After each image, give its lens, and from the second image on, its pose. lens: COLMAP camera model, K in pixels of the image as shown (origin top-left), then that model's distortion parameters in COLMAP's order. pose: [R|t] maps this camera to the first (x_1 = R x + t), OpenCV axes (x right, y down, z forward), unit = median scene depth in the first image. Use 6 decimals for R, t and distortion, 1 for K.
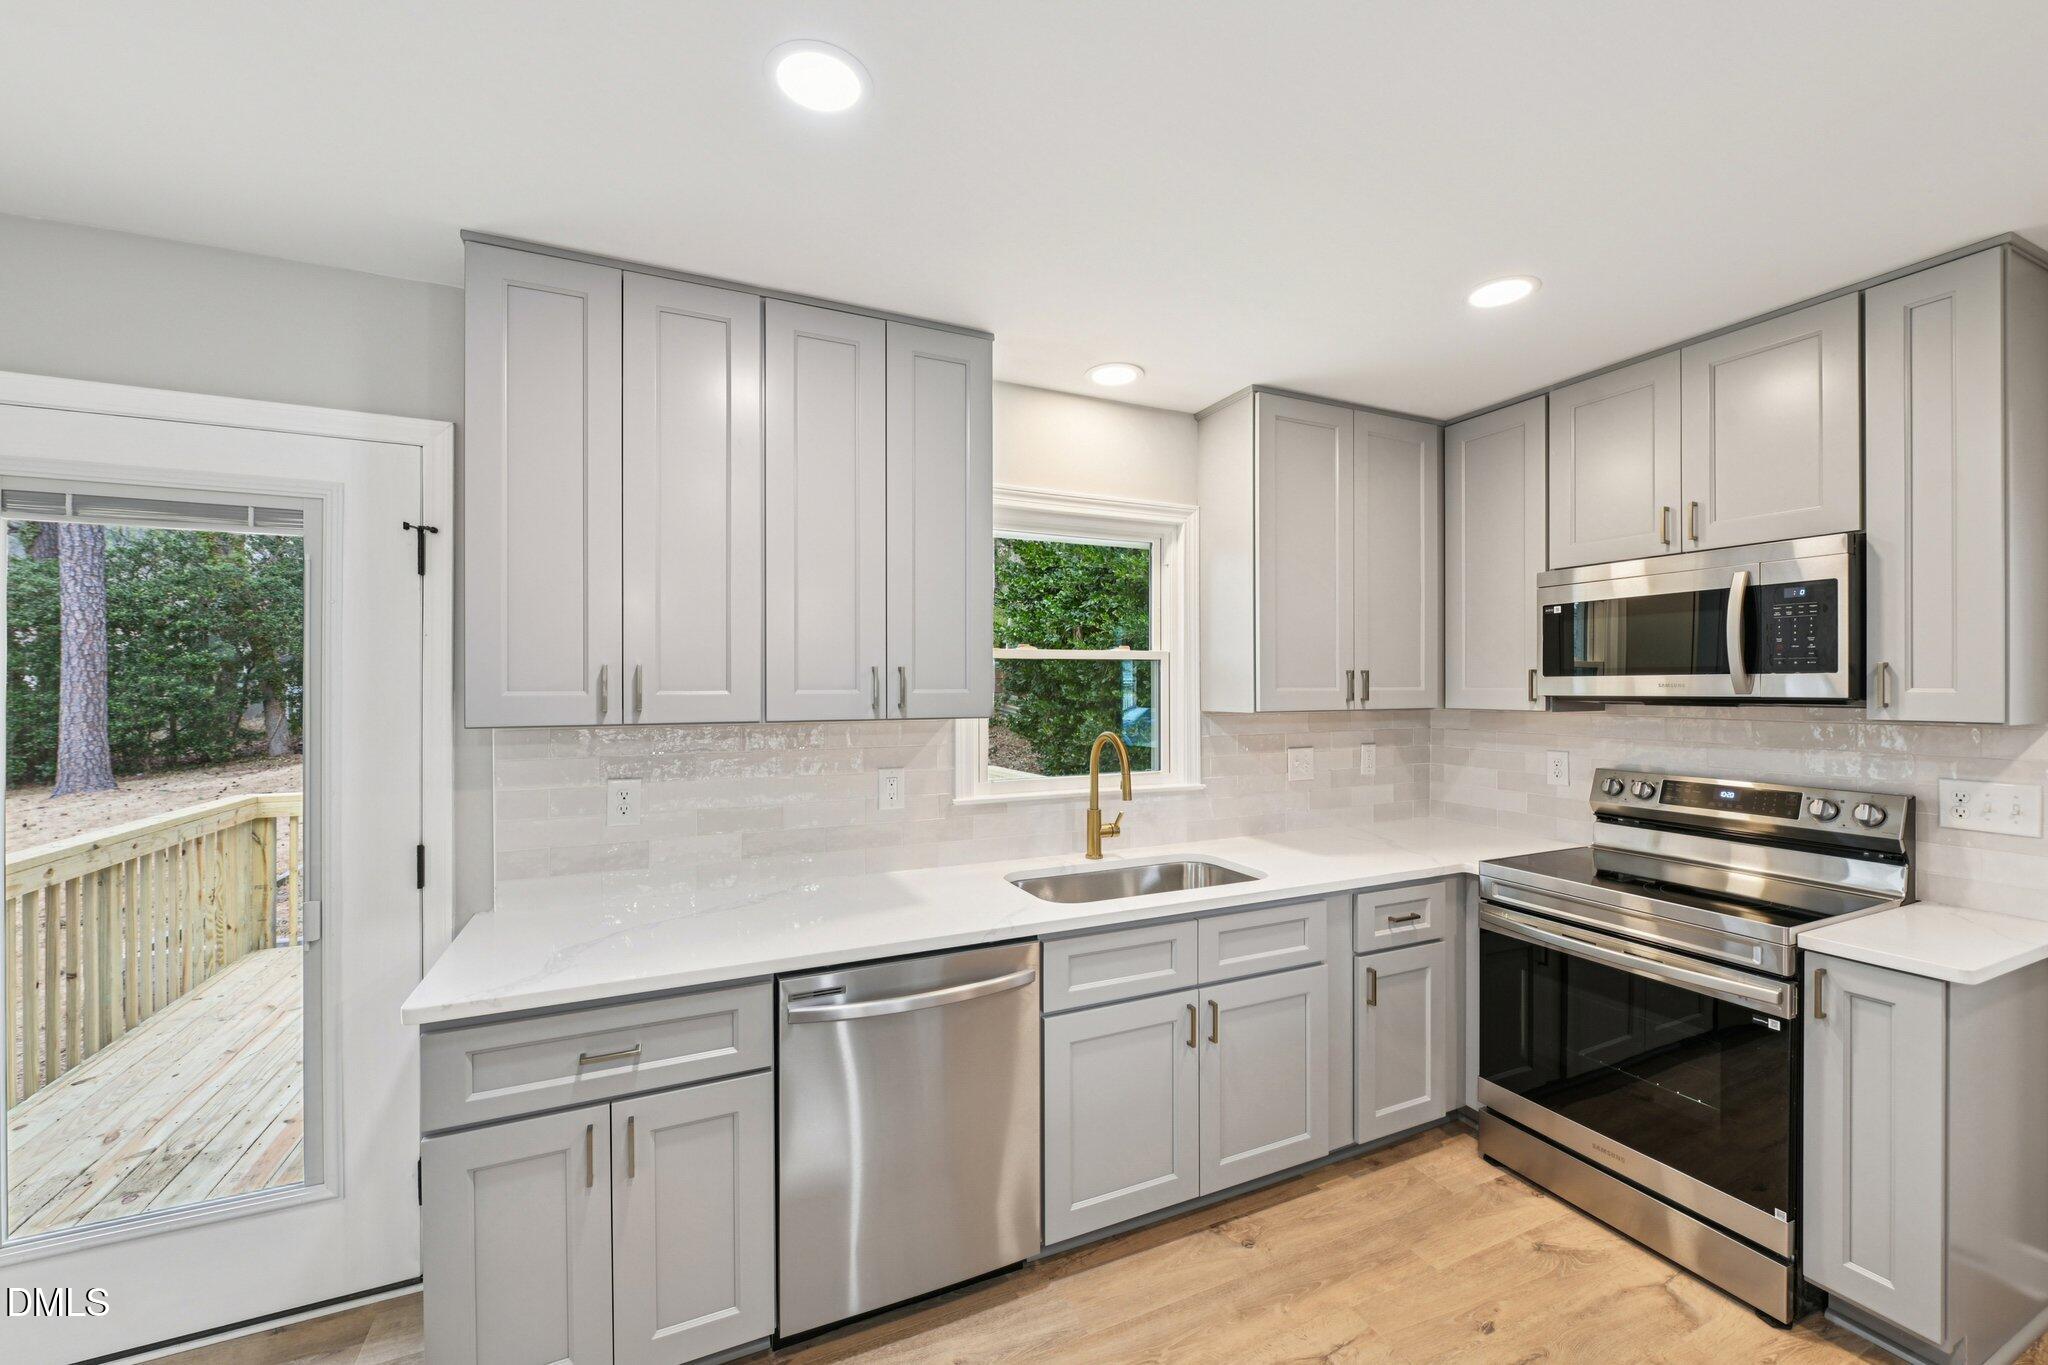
lens RADIAL K [[816.5, 0, 1024.0], [0, 816.5, 686.0], [0, 0, 1]] dist [0.003790, -0.004308]
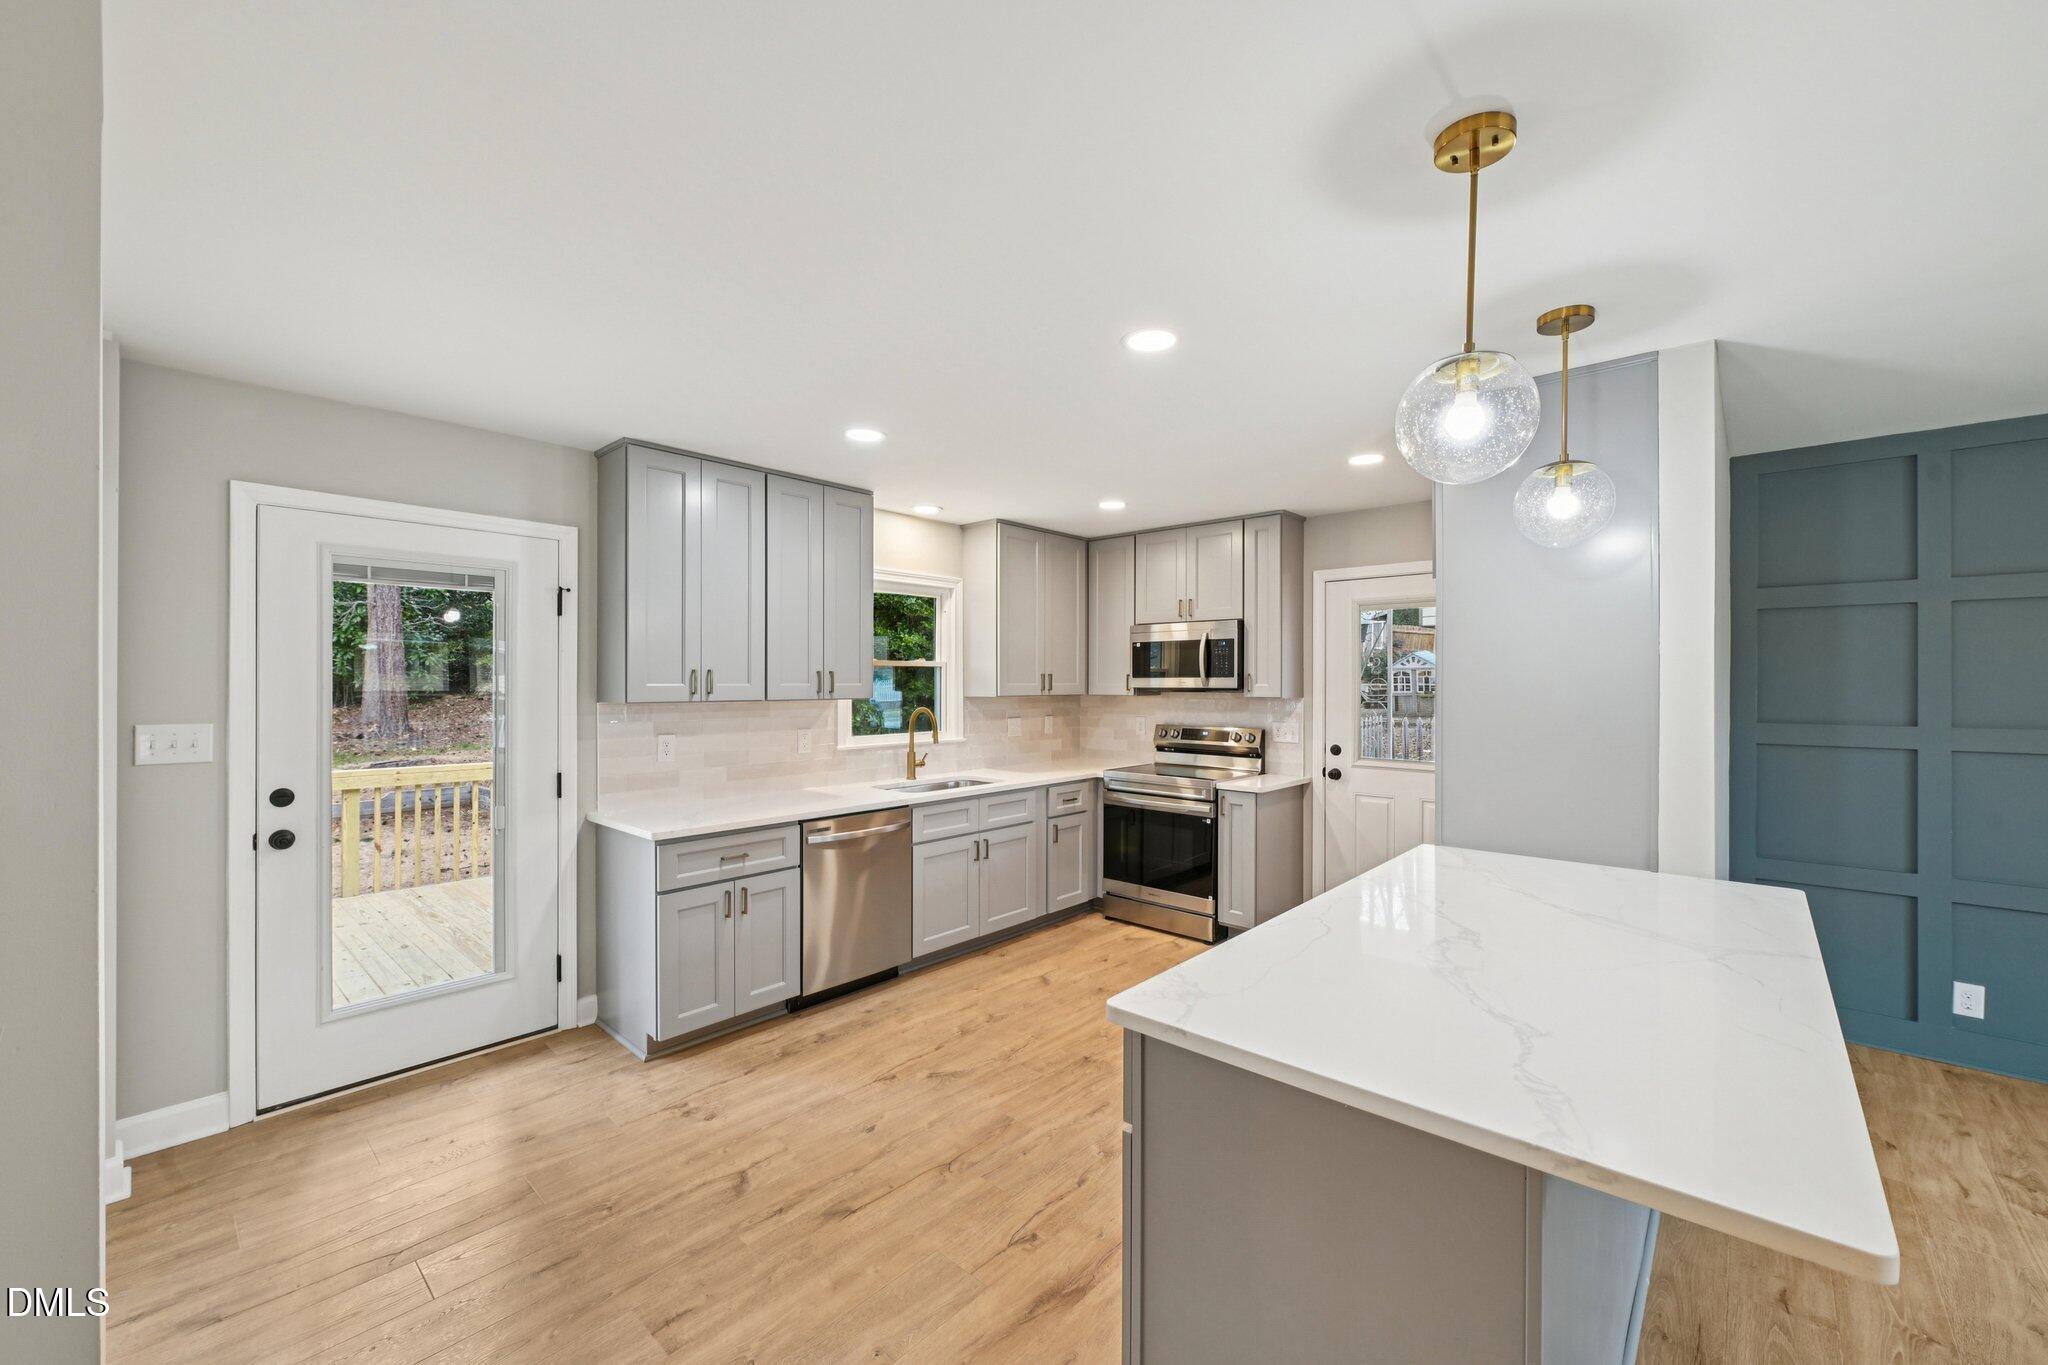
lens RADIAL K [[816.5, 0, 1032.8], [0, 816.5, 690.2], [0, 0, 1]] dist [0.003790, -0.004308]
pose [[0.916472, -0.000161, 0.400100, -0.441901], [-0.003751, 0.999953, 0.008994, 0.001699], [-0.400082, -0.009743, 0.916427, -0.836477]]
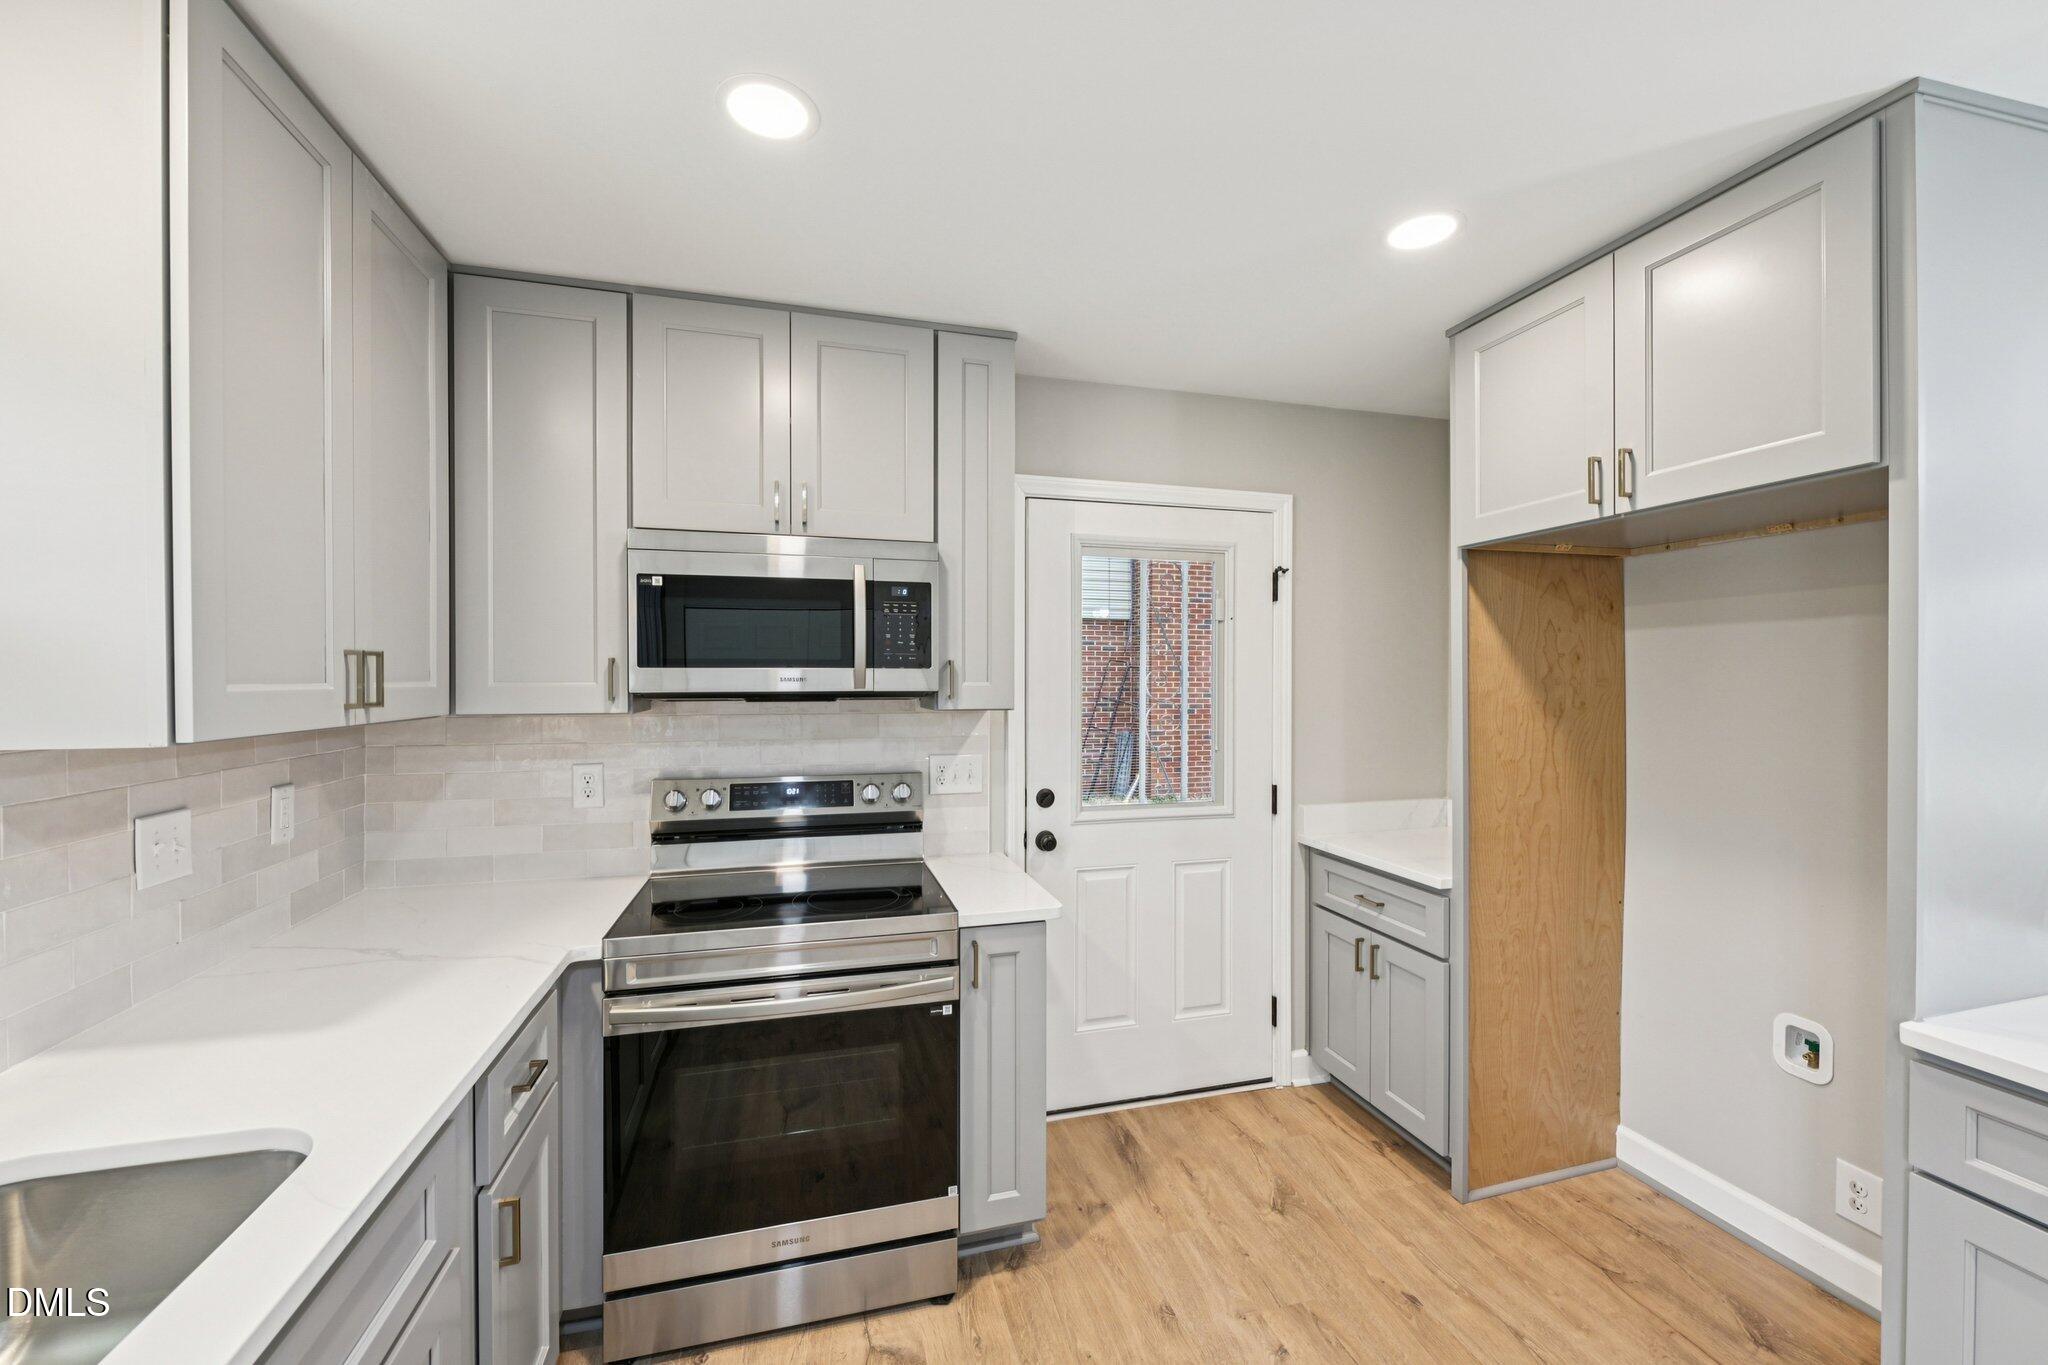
lens RADIAL K [[816.5, 0, 1033.5], [0, 816.5, 684.1], [0, 0, 1]] dist [0.003790, -0.004308]
pose [[0.148684, -0.006386, 0.988864, -0.064624], [-0.001002, 0.999978, 0.006608, -0.002000], [-0.988884, -0.001973, 0.148674, 0.600622]]
